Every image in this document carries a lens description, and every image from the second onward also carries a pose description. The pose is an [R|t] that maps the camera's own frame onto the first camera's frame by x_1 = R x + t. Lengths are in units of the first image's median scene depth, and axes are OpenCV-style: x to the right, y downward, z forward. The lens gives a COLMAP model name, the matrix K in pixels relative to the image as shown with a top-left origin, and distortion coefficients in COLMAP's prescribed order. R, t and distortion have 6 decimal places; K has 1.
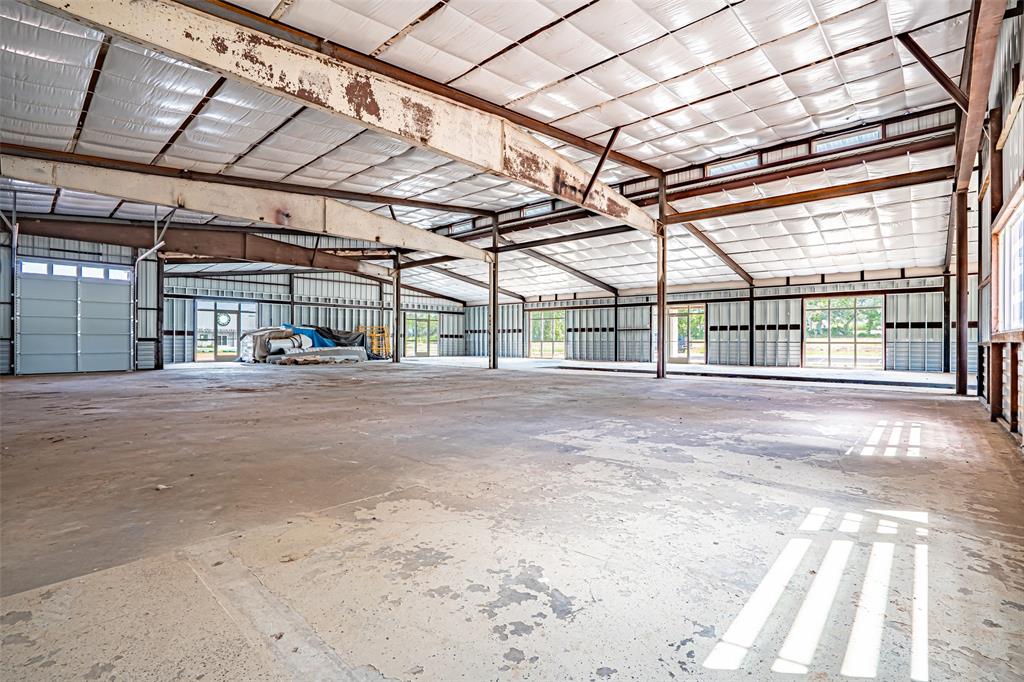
lens RADIAL K [[484.3, 0, 518.8], [0, 484.3, 345.1], [0, 0, 1]] dist [-0.095356, 0.042264]
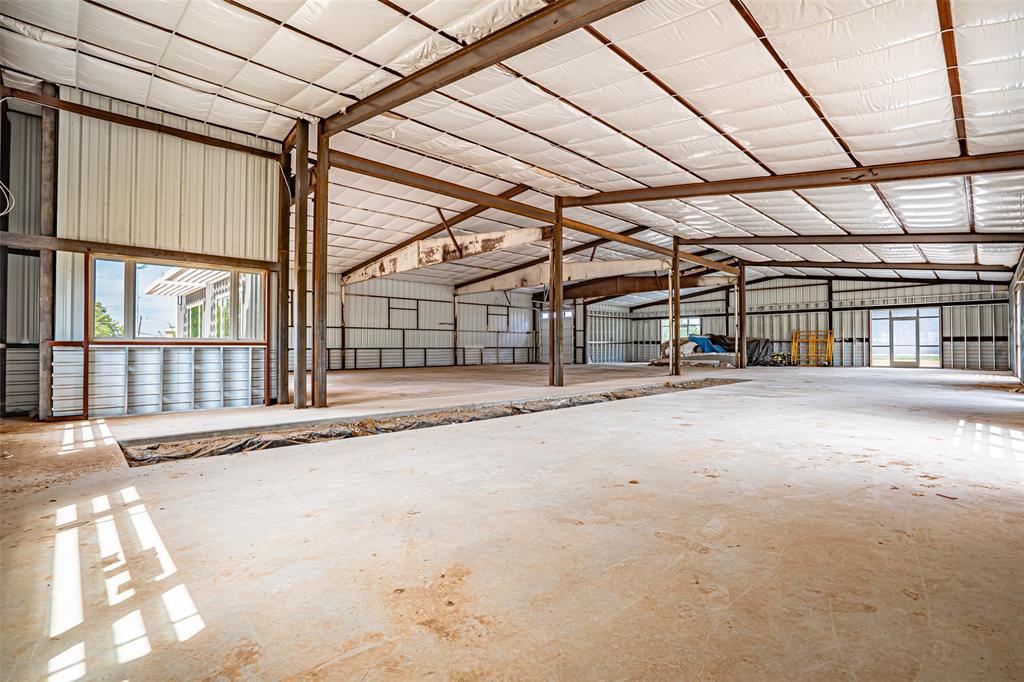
lens RADIAL K [[484.3, 0, 518.8], [0, 484.3, 345.1], [0, 0, 1]] dist [-0.095356, 0.042264]
pose [[-0.078333, -0.013542, -0.996835, 1.178266], [-0.011810, 0.999850, -0.012655, 0.009228], [0.996857, 0.010782, -0.078482, 0.916031]]
